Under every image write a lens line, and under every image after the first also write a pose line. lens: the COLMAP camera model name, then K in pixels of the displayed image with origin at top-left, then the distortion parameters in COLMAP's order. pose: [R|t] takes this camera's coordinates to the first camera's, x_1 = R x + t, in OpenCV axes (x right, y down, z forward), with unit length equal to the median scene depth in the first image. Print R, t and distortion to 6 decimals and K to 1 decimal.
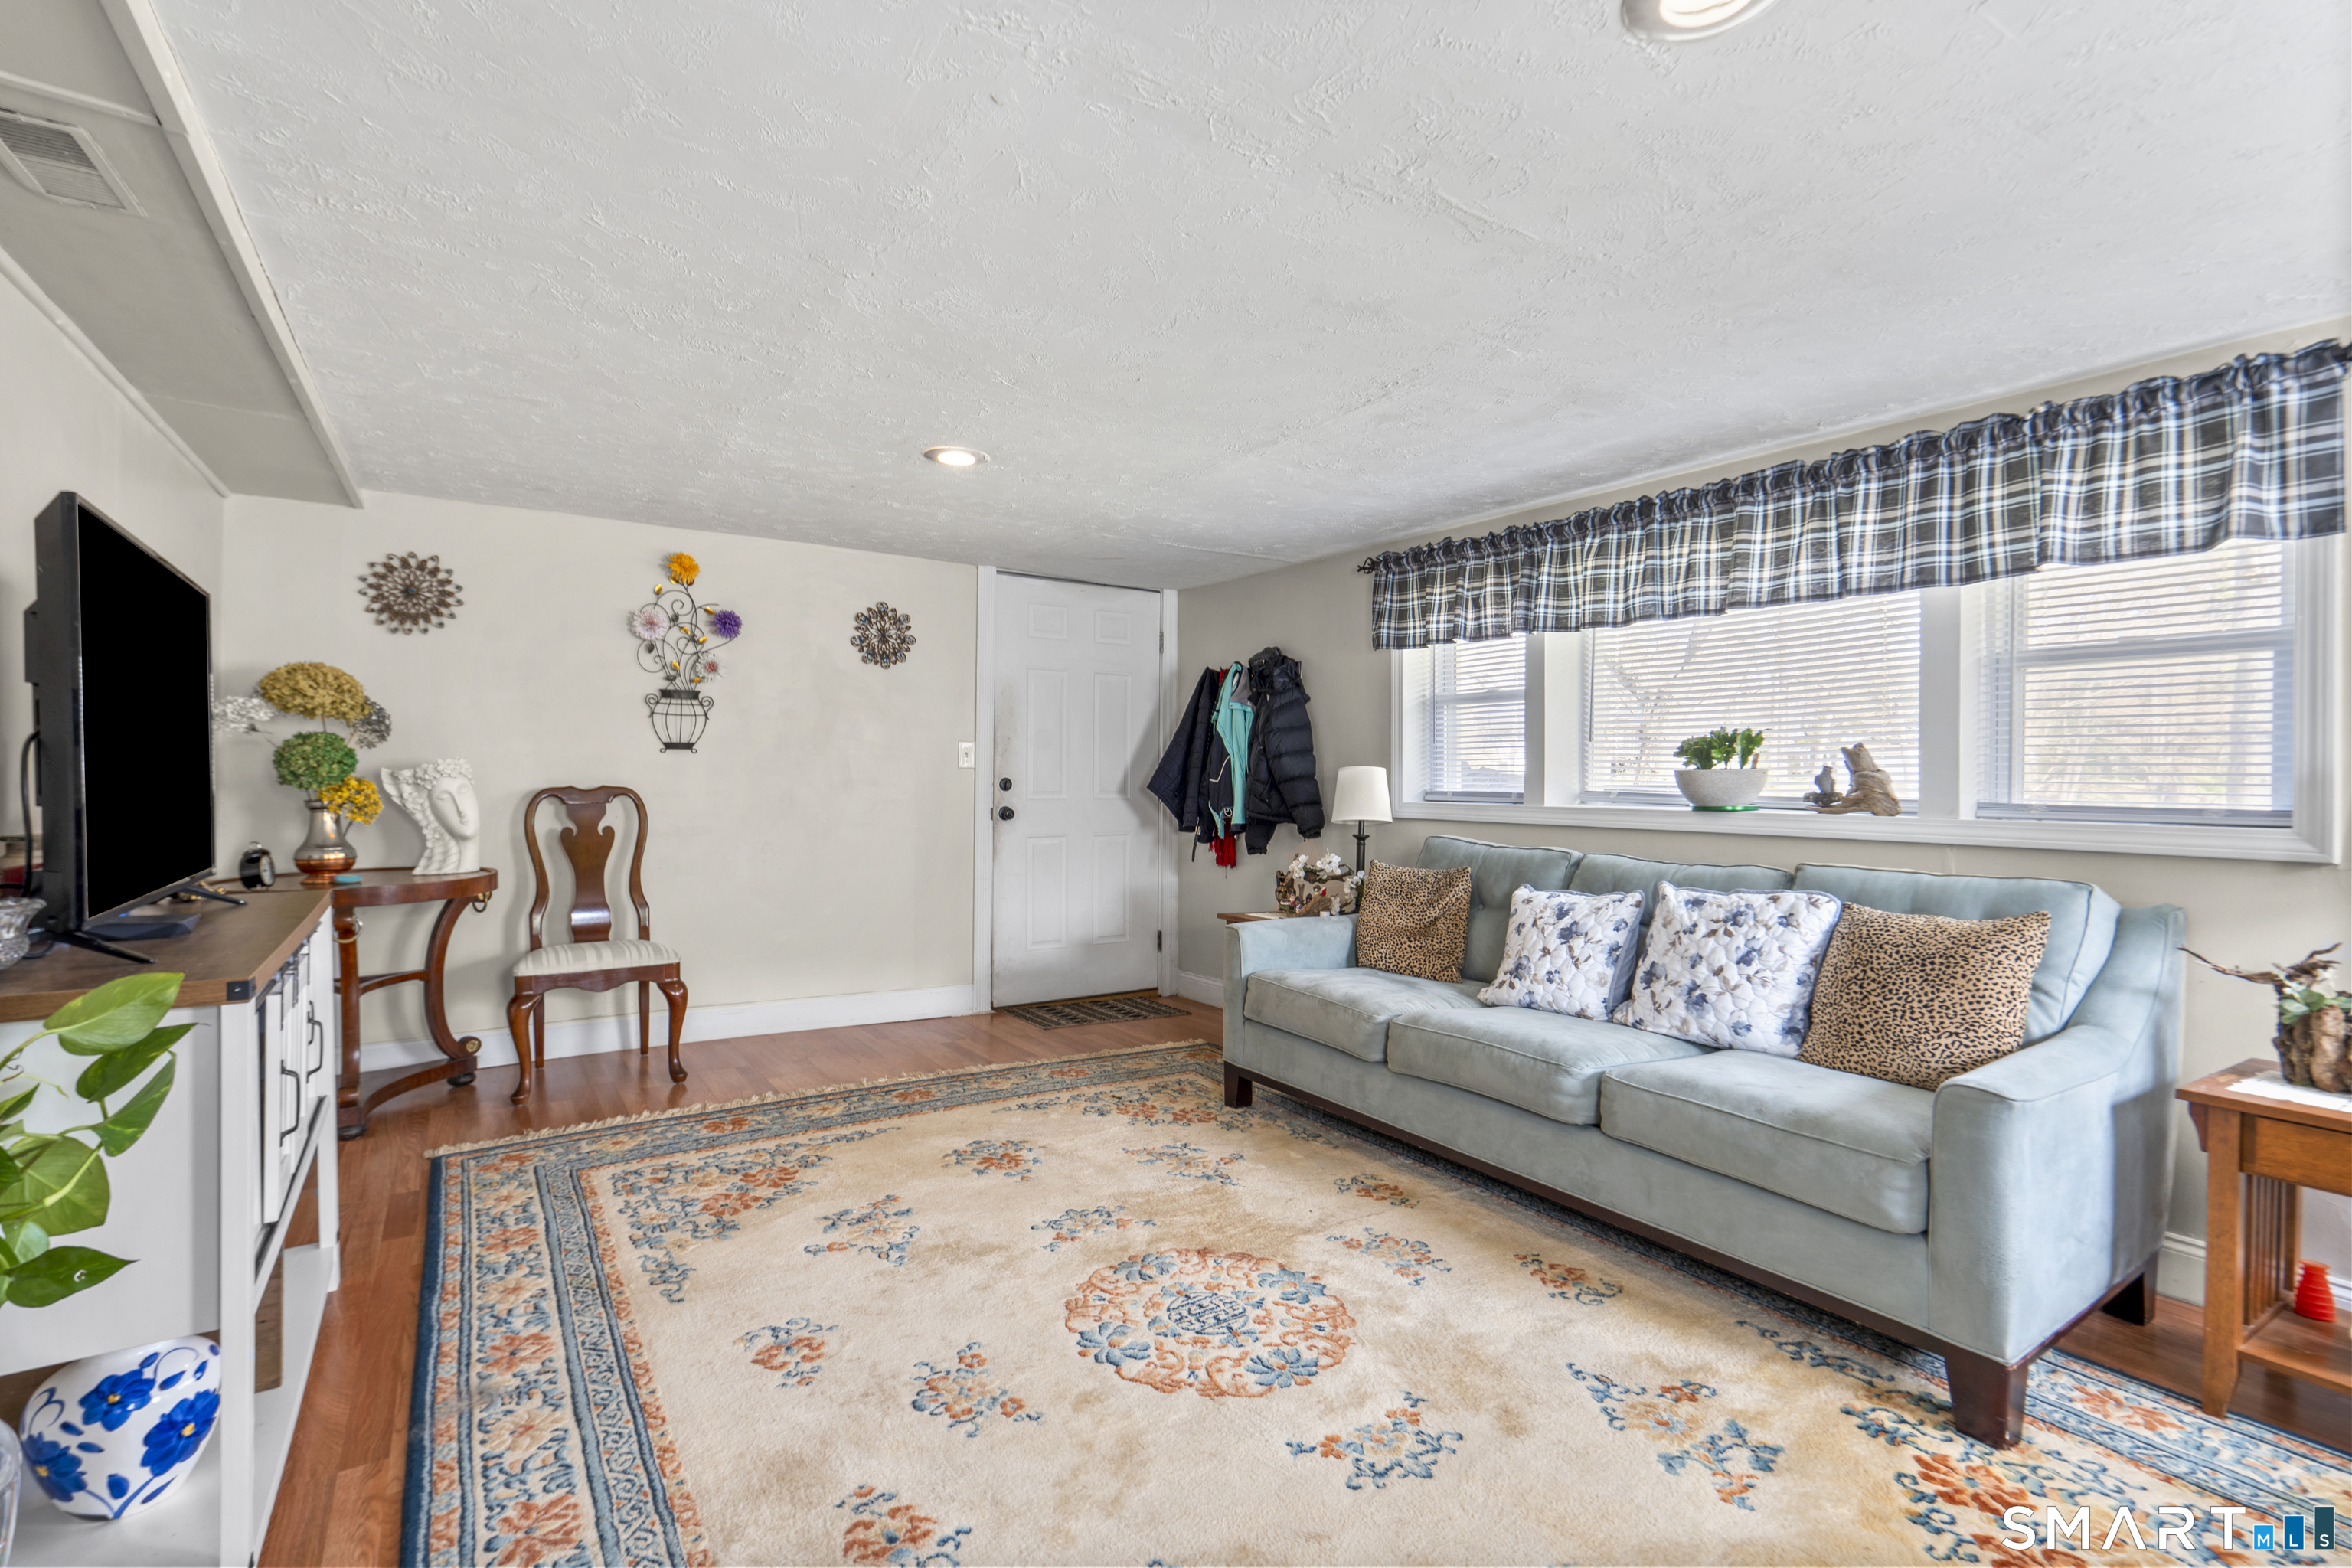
lens RADIAL K [[1087.7, 0, 1177.7], [0, 1087.7, 778.1], [0, 0, 1]] dist [-0.010395, 0.003307]
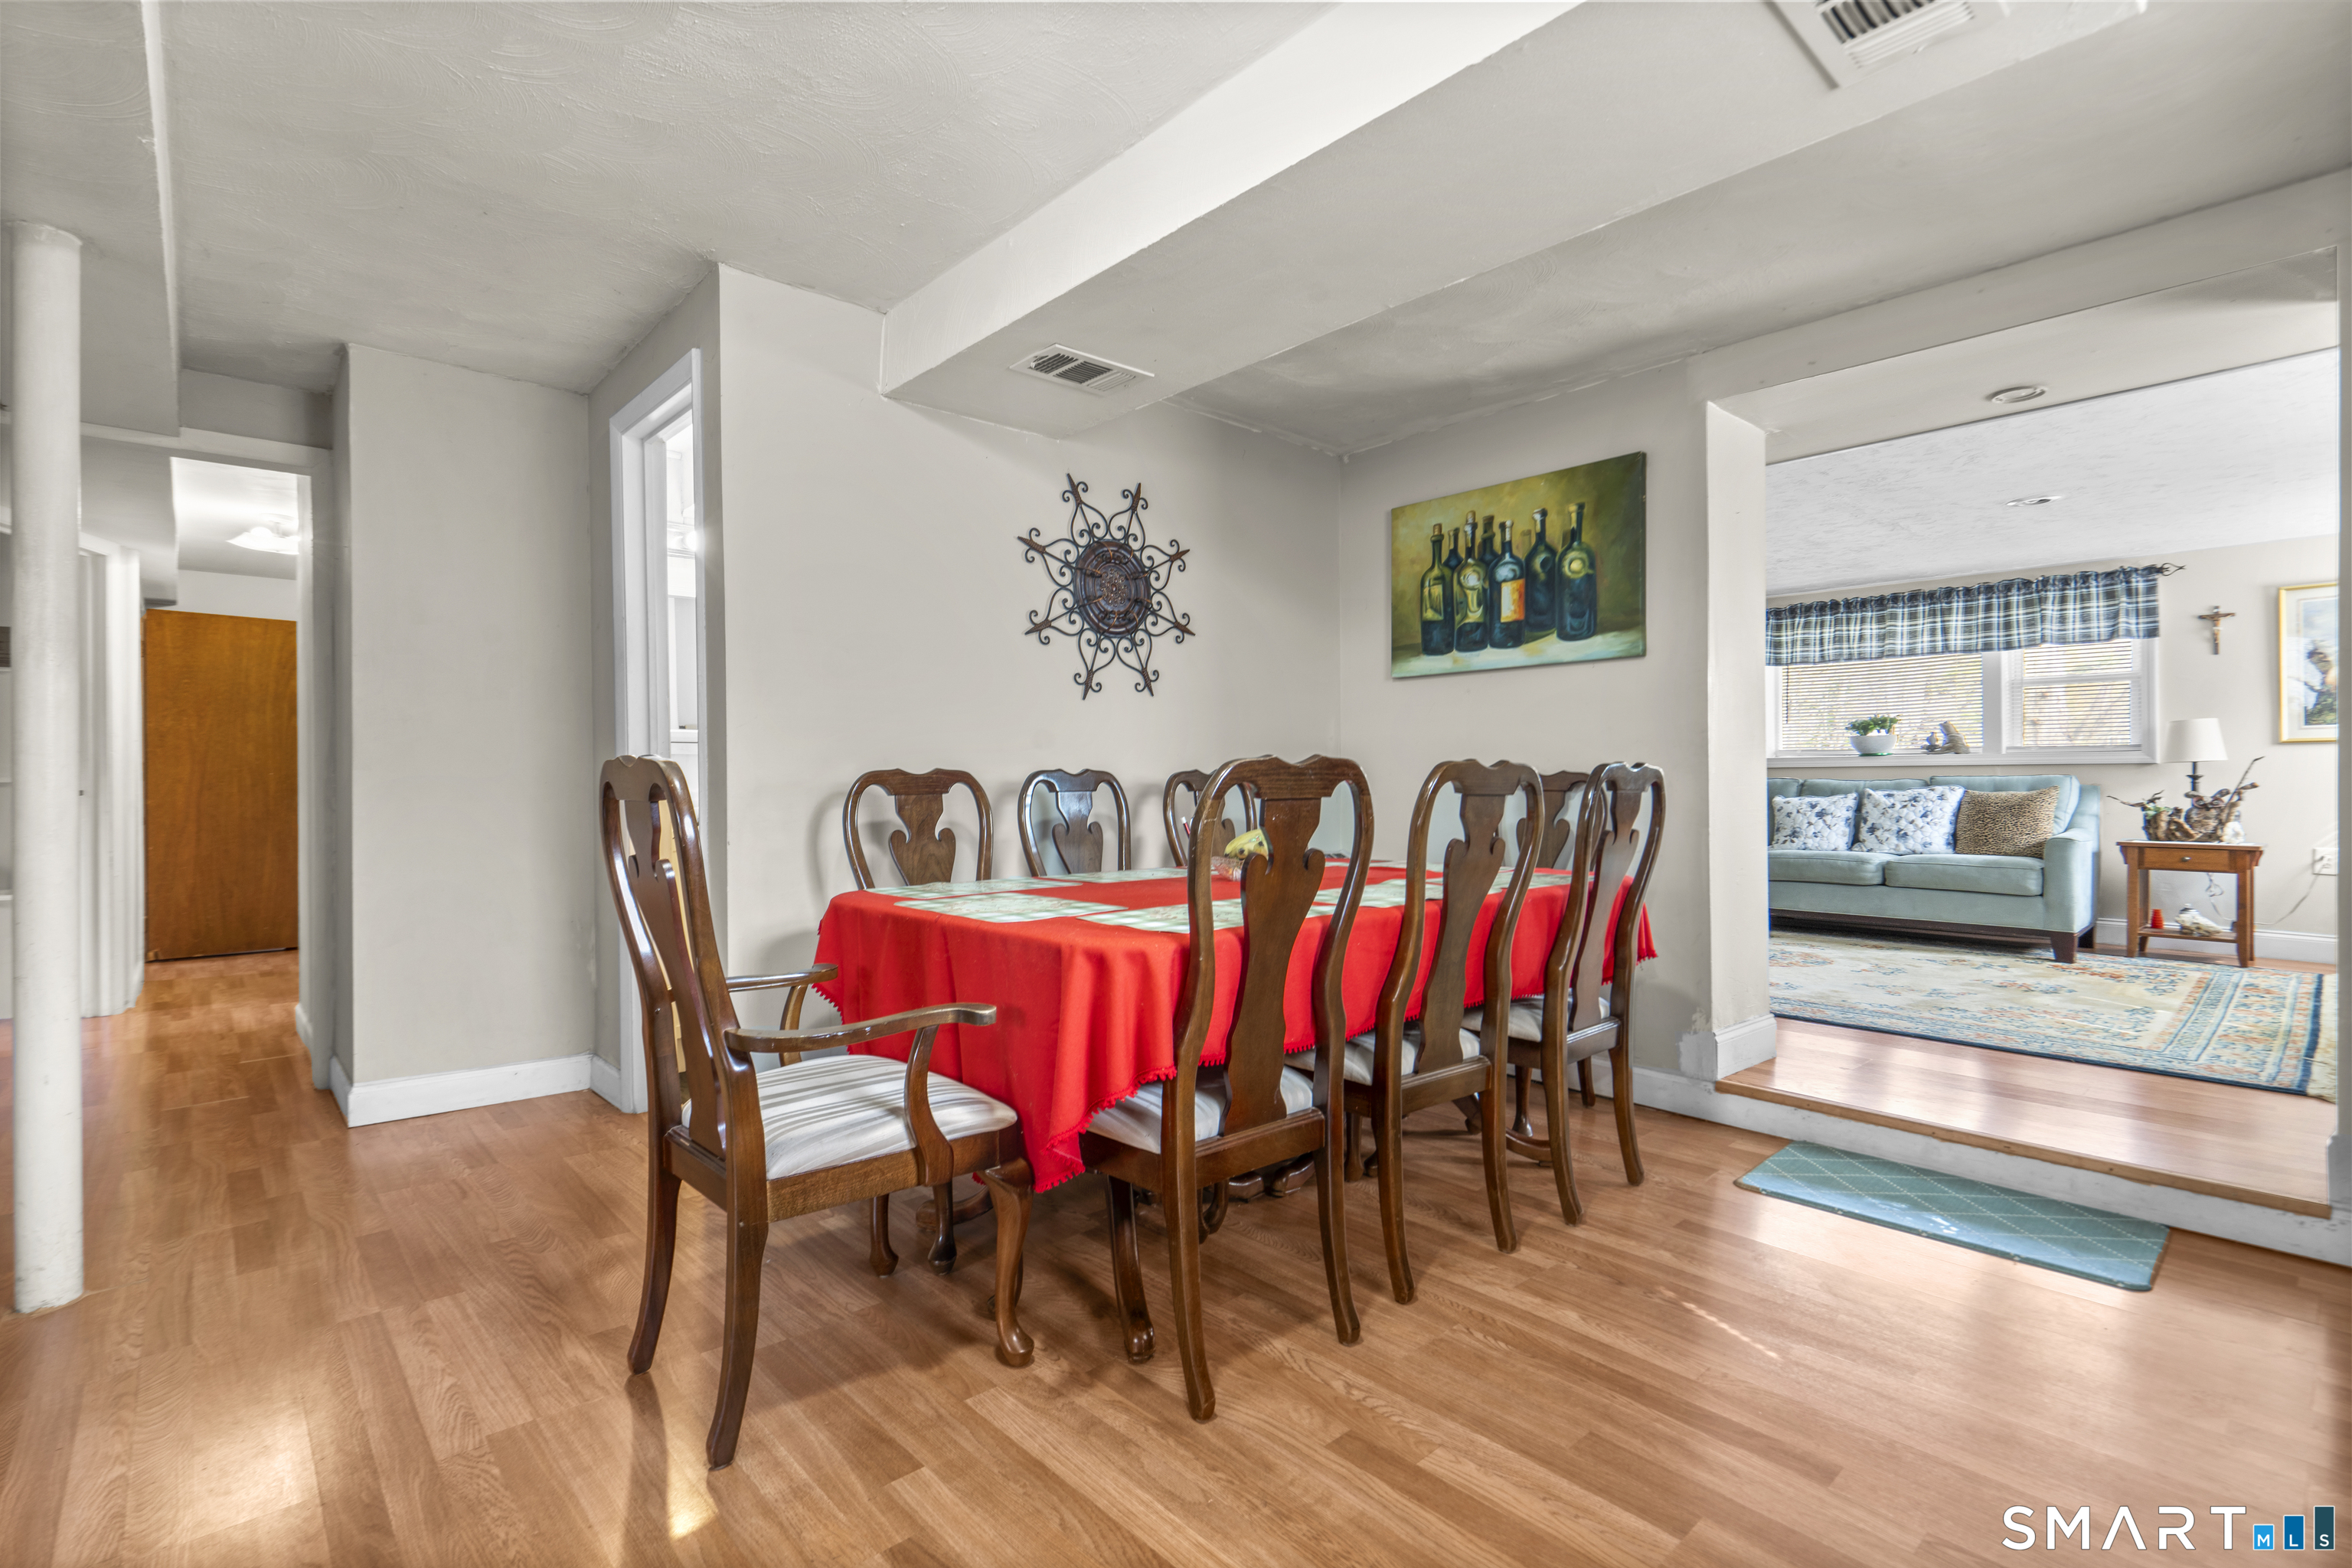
lens RADIAL K [[1087.7, 0, 1174.5], [0, 1087.7, 781.9], [0, 0, 1]] dist [-0.010395, 0.003307]
pose [[0.986441, -0.011900, 0.163681, -1.396640], [0.012245, 0.999924, -0.001096, 0.080513], [-0.163656, 0.003086, 0.986513, -0.978247]]
